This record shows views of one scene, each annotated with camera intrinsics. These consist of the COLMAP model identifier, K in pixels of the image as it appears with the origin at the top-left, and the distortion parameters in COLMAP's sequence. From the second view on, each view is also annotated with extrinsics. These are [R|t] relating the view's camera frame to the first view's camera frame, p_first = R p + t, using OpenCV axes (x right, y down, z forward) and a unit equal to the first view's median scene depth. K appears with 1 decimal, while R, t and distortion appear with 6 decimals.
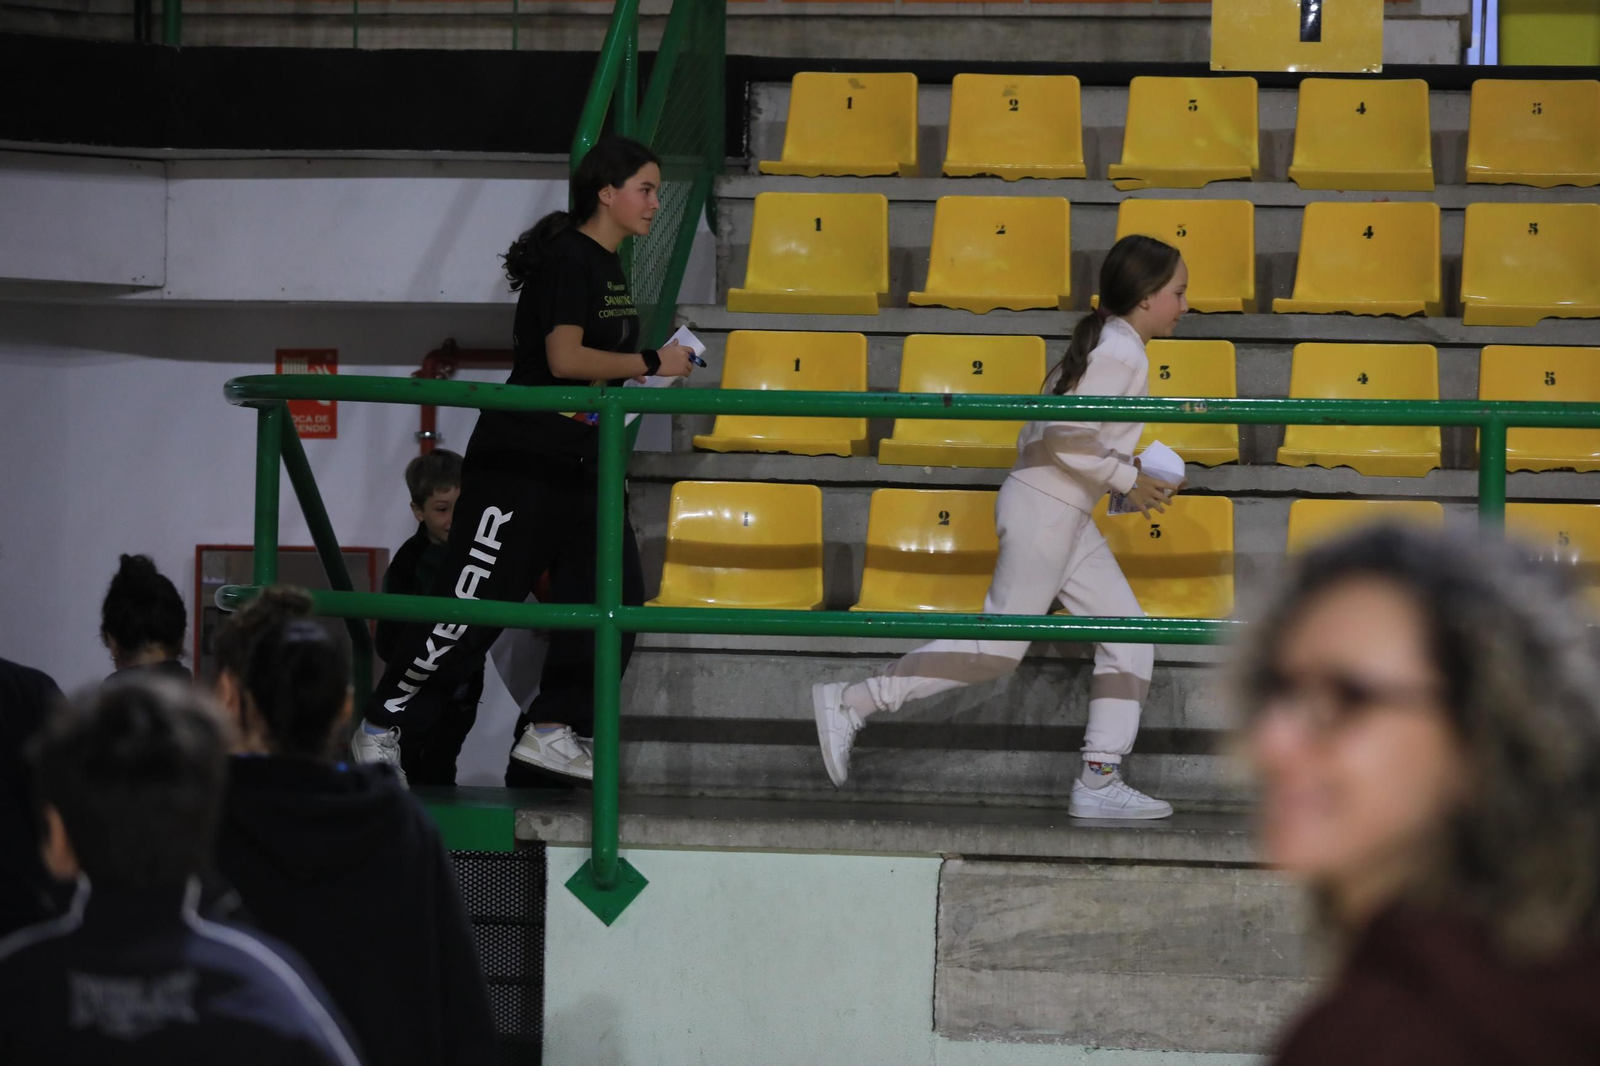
lens RADIAL K [[5340.4, 0, 800.0], [0, 5340.4, 533.0], [0, 0, 1]] dist [0.083248, 0.849765]
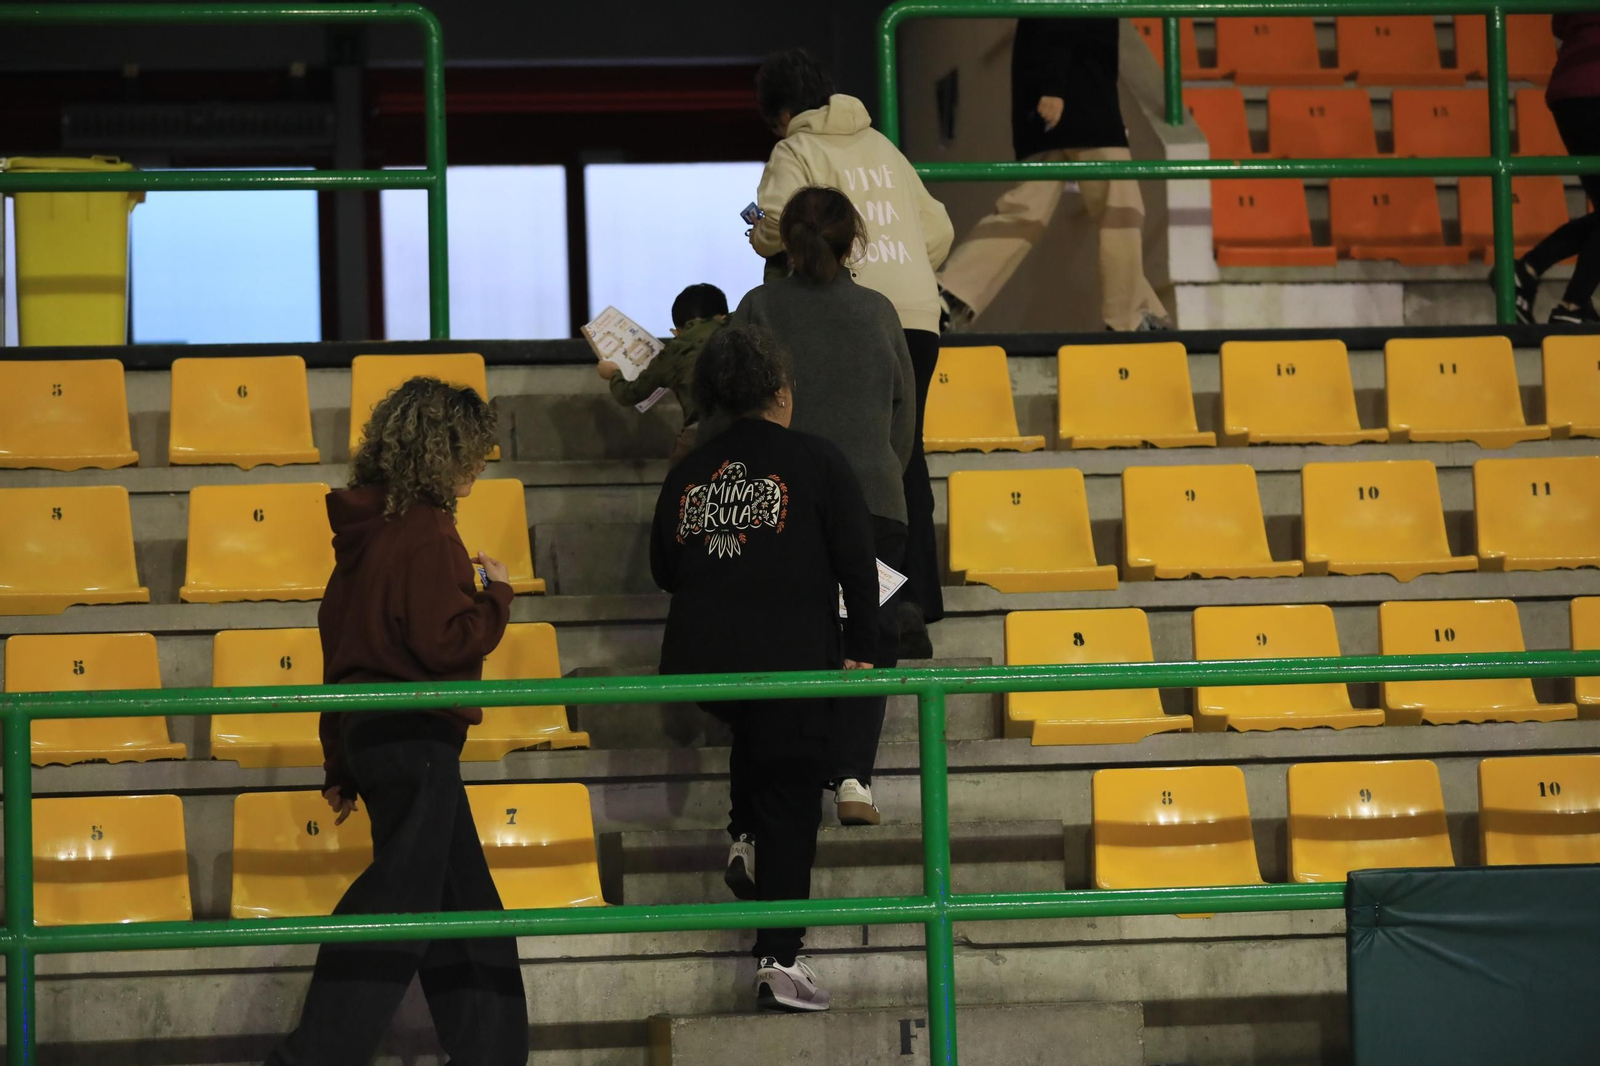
lens RADIAL K [[5559.2, 0, 800.0], [0, 5559.2, 533.0], [0, 0, 1]] dist [-0.174360, -3.317233]
pose [[0.963222, -0.037544, 0.266070, -0.151827], [0.051683, 0.997588, -0.046335, -0.003111], [-0.263689, 0.058382, 0.962839, 0.013094]]
